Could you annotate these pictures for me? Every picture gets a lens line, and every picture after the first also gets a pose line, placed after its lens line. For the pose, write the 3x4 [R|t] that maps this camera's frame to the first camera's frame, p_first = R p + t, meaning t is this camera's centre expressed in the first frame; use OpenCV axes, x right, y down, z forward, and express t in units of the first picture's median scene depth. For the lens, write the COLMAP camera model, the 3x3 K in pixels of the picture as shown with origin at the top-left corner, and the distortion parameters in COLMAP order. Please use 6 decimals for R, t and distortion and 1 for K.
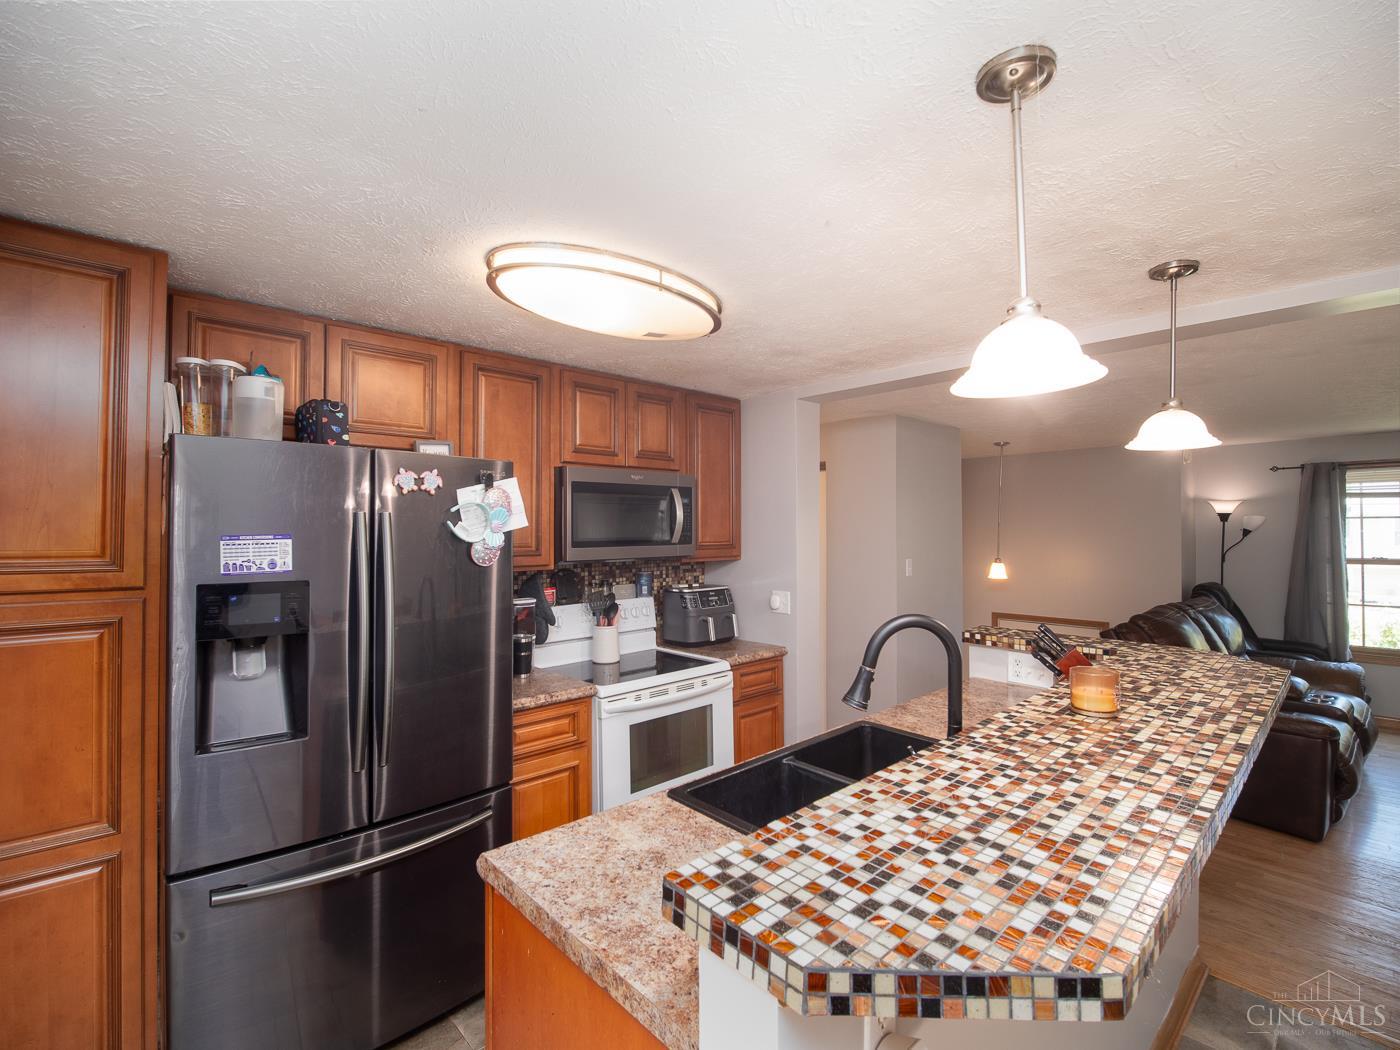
lens RADIAL K [[644.4, 0, 689.0], [0, 644.4, 522.5], [0, 0, 1]] dist [-0.020052, -0.000439]
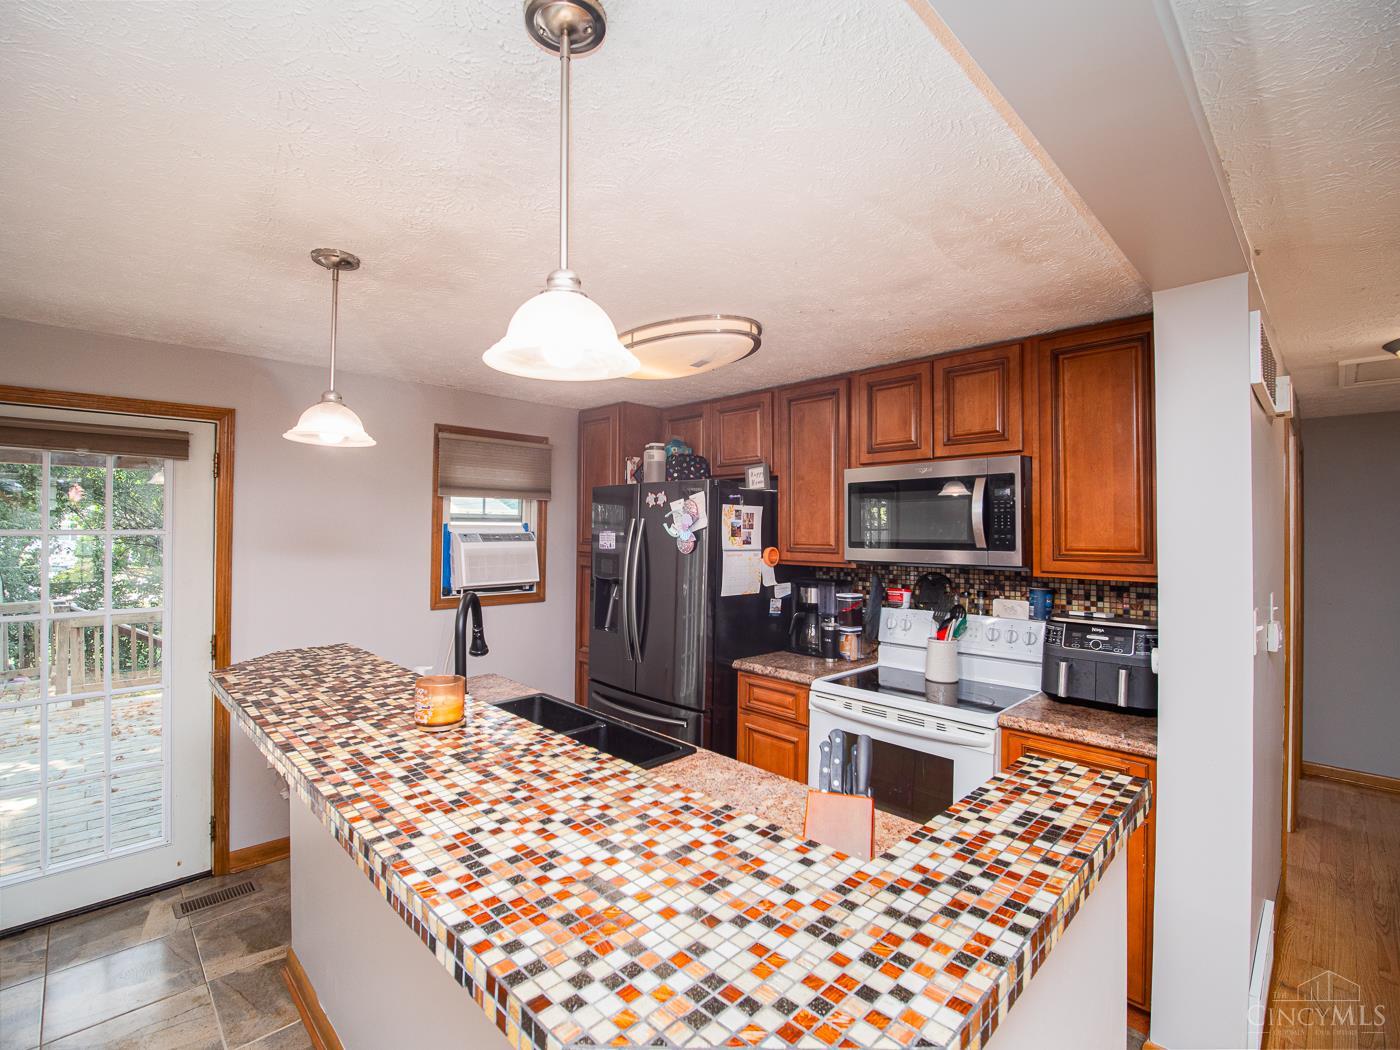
lens RADIAL K [[644.4, 0, 689.0], [0, 644.4, 522.5], [0, 0, 1]] dist [-0.020052, -0.000439]
pose [[0.018160, -0.011425, -0.999770, 1.149950], [0.004362, 0.999926, -0.011348, 0.013346], [0.999826, -0.004155, 0.018209, 0.984854]]
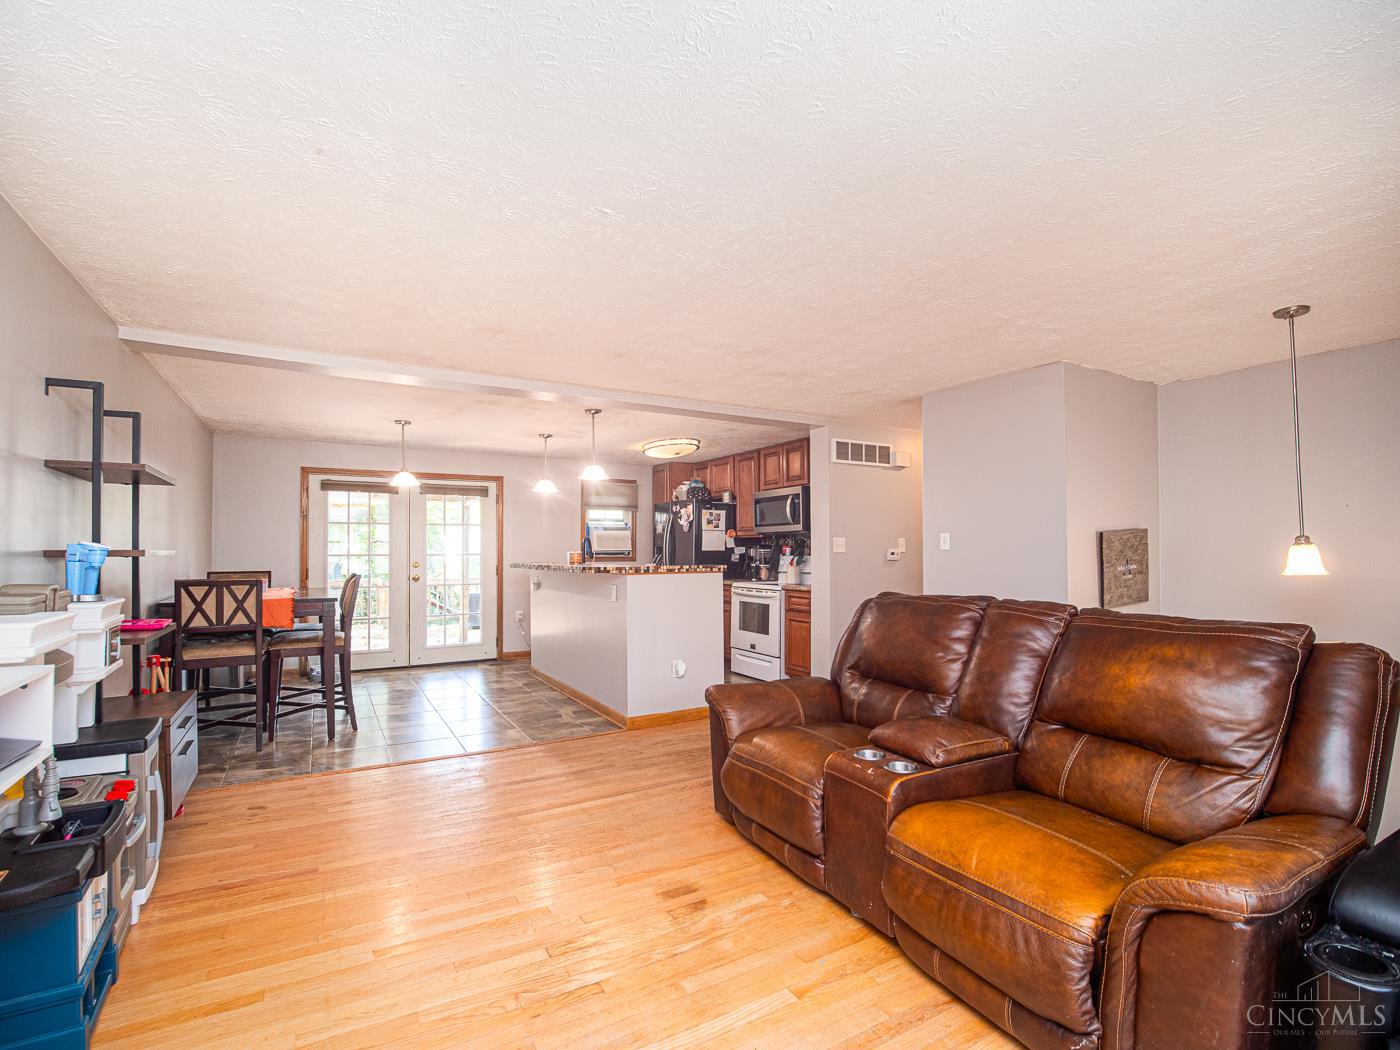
lens RADIAL K [[622.4, 0, 722.1], [0, 622.4, 525.3], [0, 0, 1]] dist [0.001224, -0.000001]
pose [[-0.153886, -0.031433, -0.987588, 2.846715], [0.020715, 0.999172, -0.035030, 0.151407], [0.987871, -0.025848, -0.153108, 1.683376]]
